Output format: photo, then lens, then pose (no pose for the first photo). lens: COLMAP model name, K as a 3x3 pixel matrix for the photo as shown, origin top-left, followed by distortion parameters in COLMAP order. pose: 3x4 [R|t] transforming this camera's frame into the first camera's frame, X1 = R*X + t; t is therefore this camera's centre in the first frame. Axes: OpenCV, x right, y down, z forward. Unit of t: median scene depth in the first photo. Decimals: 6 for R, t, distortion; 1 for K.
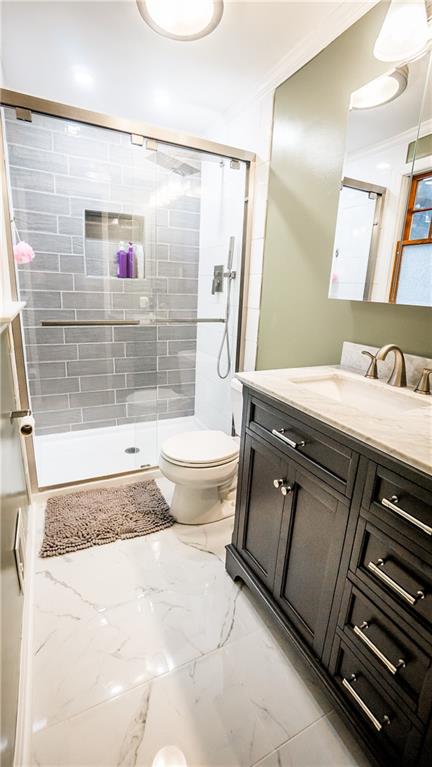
lens RADIAL K [[332.1, 0, 212.1], [0, 332.1, 378.9], [0, 0, 1]] dist [-0.065878, 0.022399]
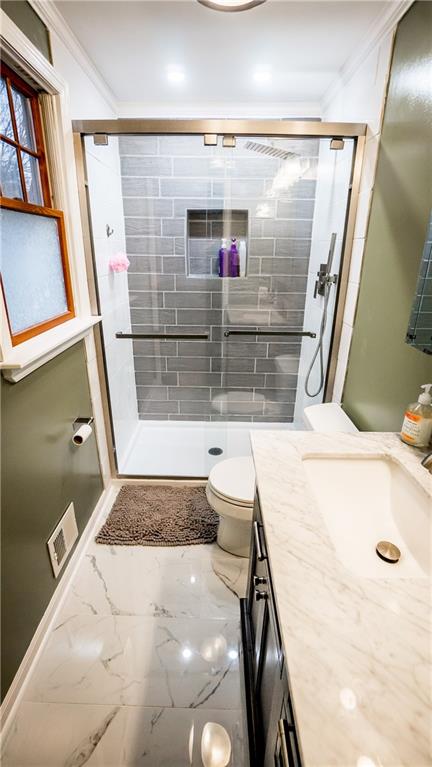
lens RADIAL K [[332.1, 0, 212.1], [0, 332.1, 378.9], [0, 0, 1]] dist [-0.065878, 0.022399]
pose [[0.893282, 0.130338, -0.430186, 0.174526], [-0.093586, 0.989993, 0.105618, -0.121200], [0.439647, -0.054087, 0.896541, 0.107125]]
